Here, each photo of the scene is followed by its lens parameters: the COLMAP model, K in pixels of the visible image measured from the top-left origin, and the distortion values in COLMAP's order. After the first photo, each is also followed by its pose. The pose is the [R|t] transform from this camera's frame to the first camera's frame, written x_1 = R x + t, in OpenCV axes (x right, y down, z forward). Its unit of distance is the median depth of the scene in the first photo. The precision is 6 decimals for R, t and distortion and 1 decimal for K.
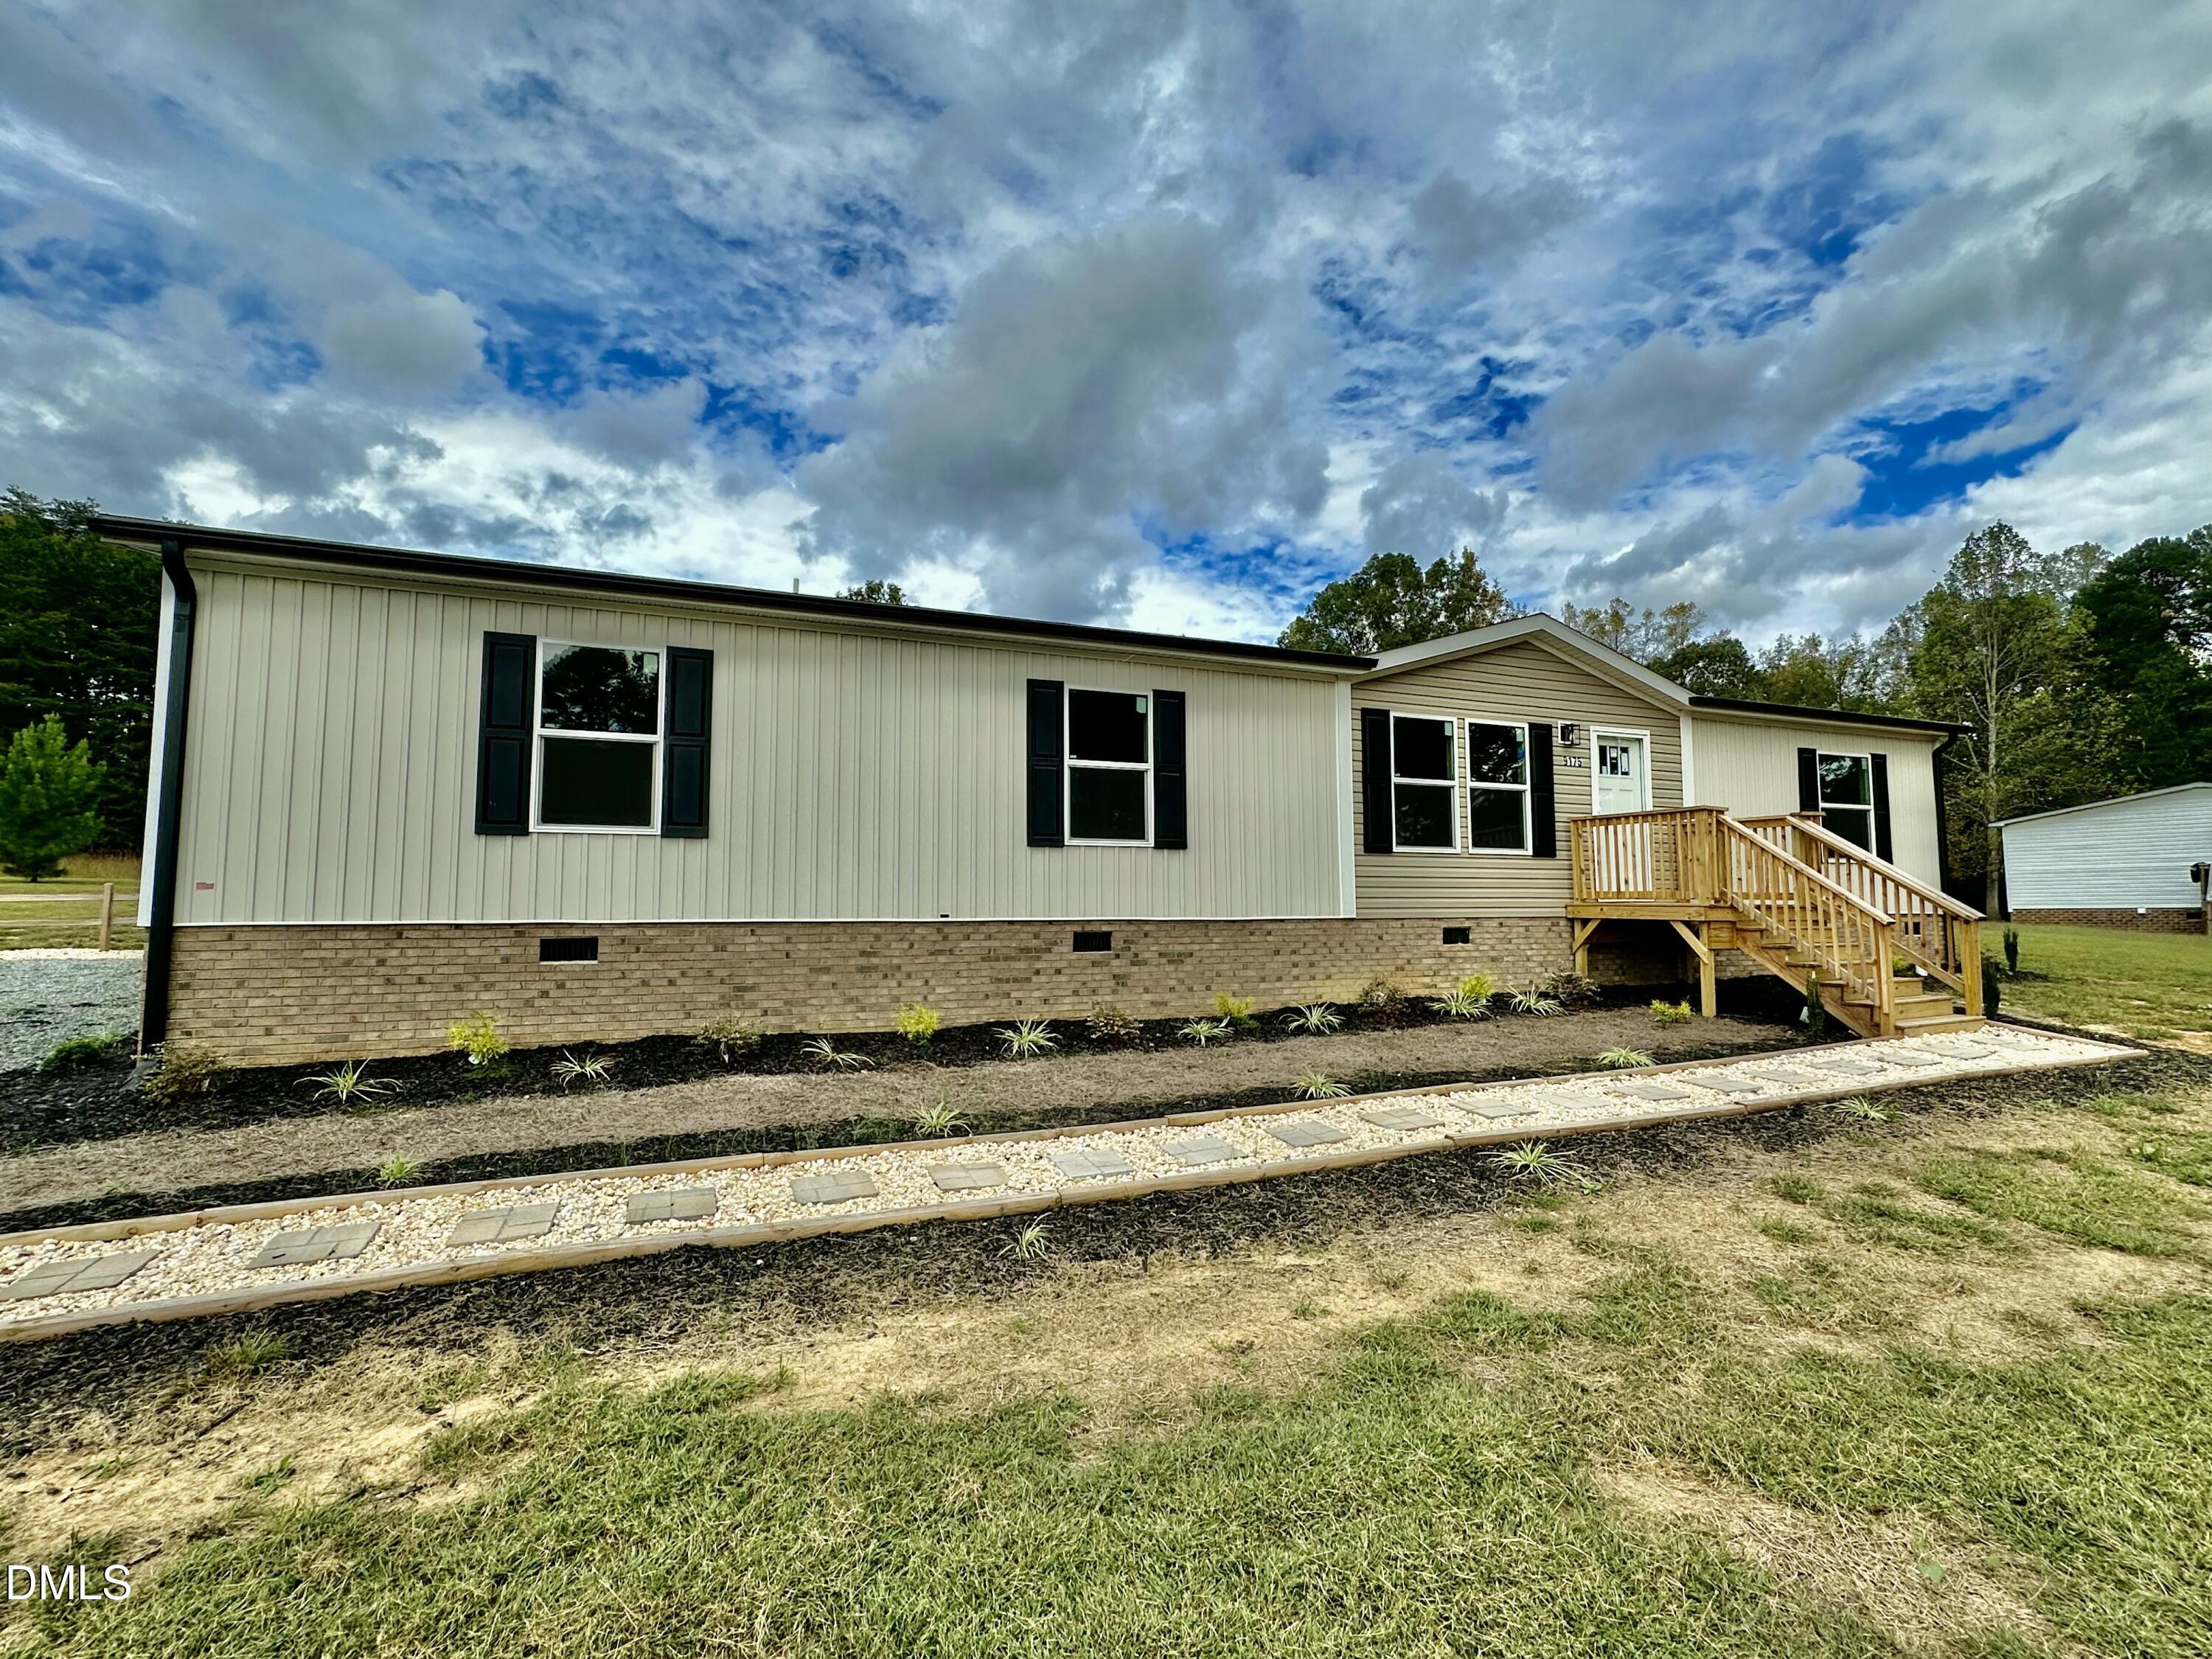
lens RADIAL K [[1033.0, 0, 1110.1], [0, 1033.0, 834.0], [0, 0, 1]] dist [-0.004514, 0.000624]
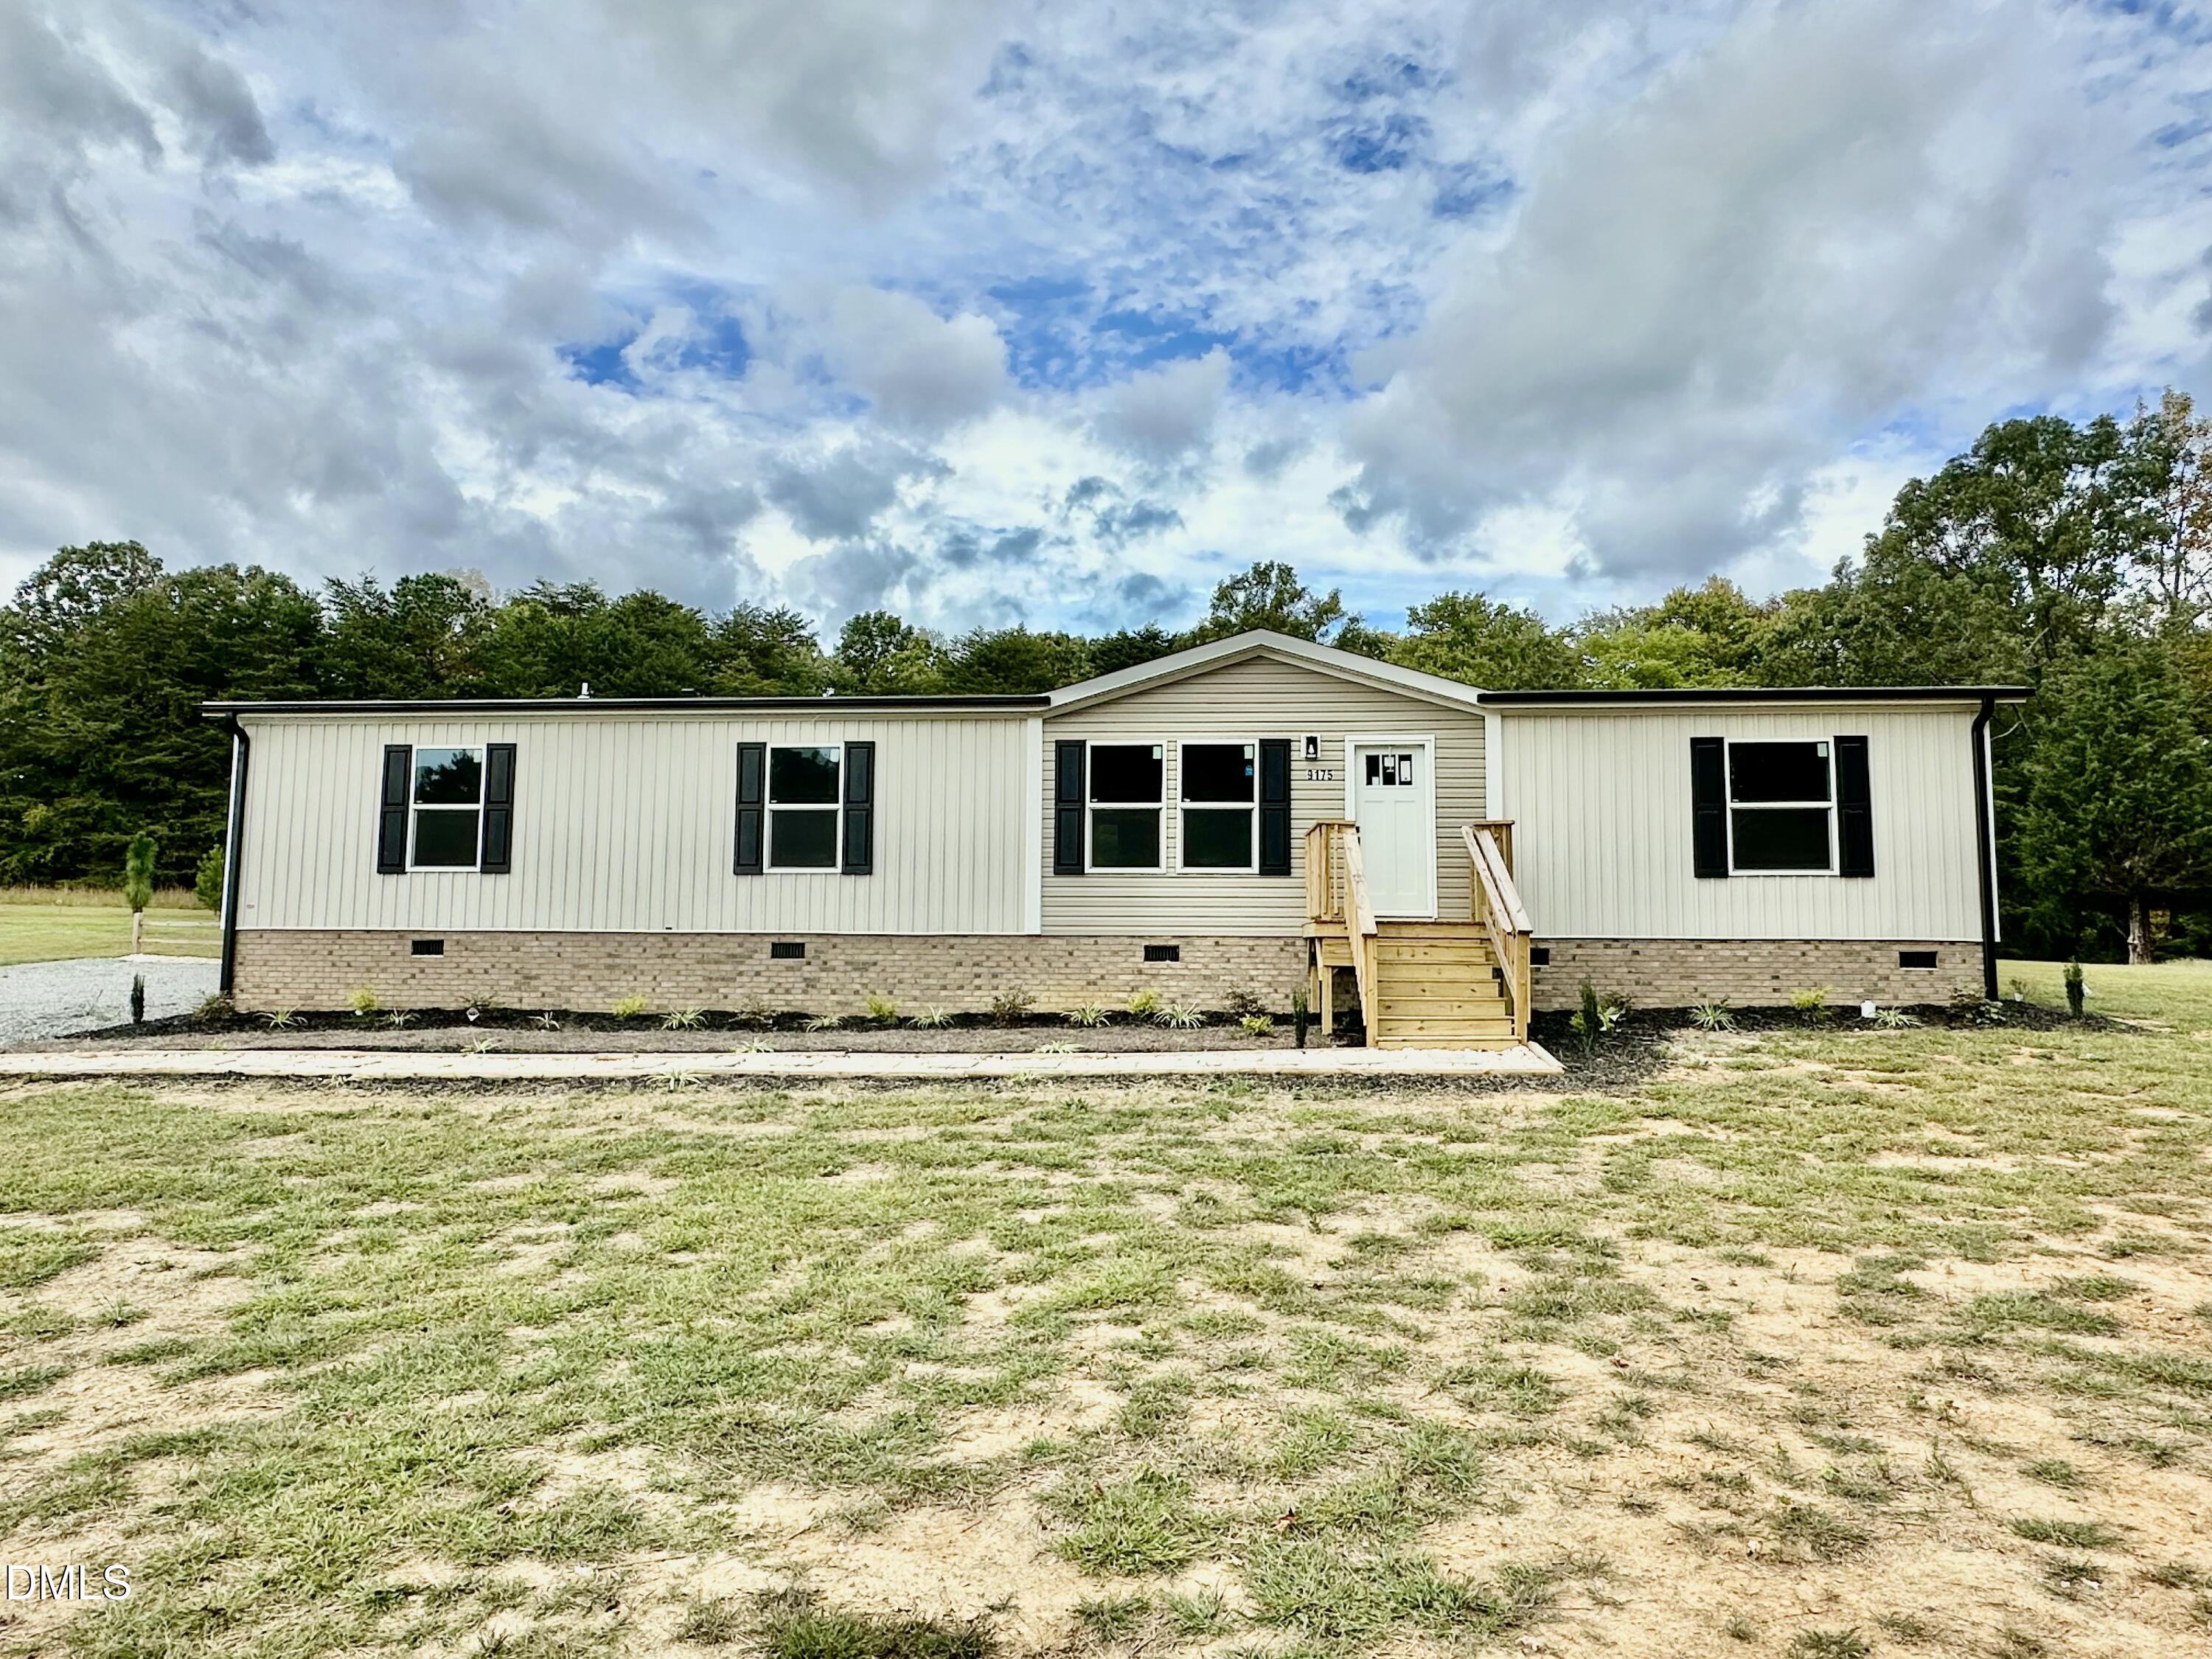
lens RADIAL K [[1339.8, 0, 1107.0], [0, 1339.8, 842.6], [0, 0, 1]] dist [0.001518, -0.010821]
pose [[0.884602, -0.029483, -0.465414, 0.942069], [0.023700, 0.999552, -0.018274, 0.011695], [0.465744, 0.005135, 0.884904, -0.211919]]
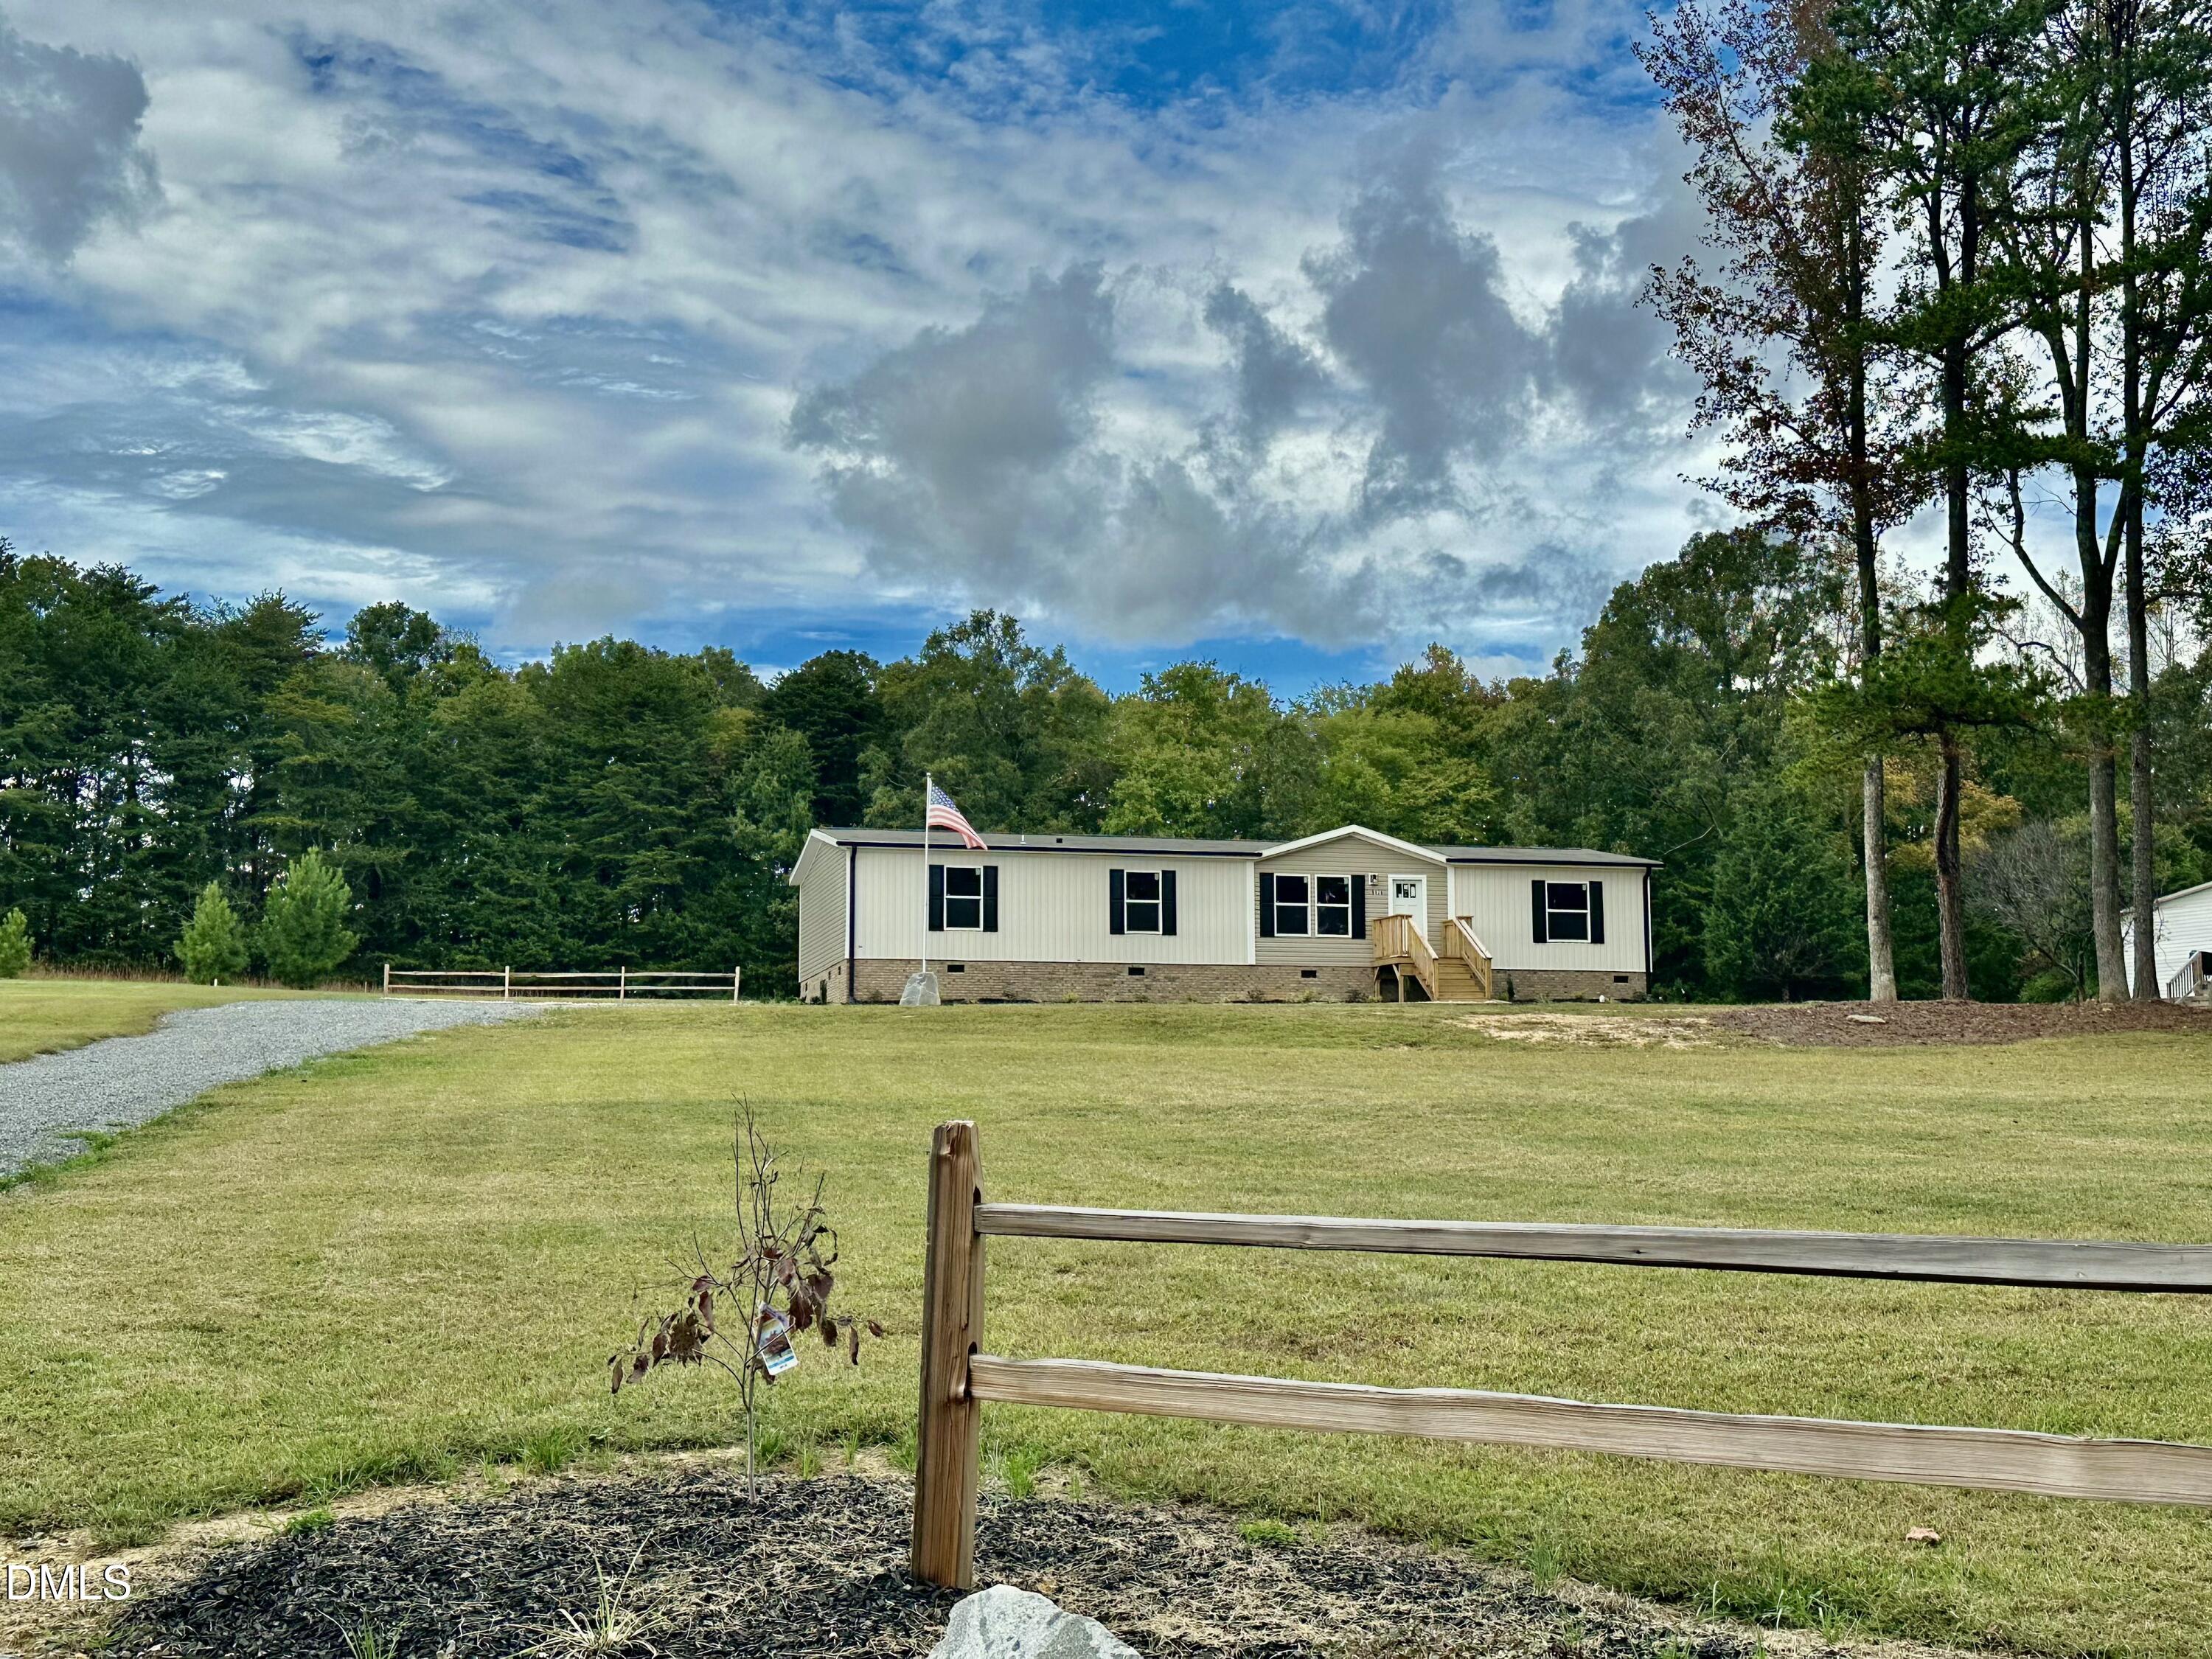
lens RADIAL K [[2516.5, 0, 1113.4], [0, 2516.5, 841.0], [0, 0, 1]] dist [0.126693, 0.007091]
pose [[0.989793, -0.017960, -0.141376, 0.709632], [0.011168, 0.998752, -0.048689, 0.074406], [0.142074, 0.046613, 0.988758, -4.515343]]
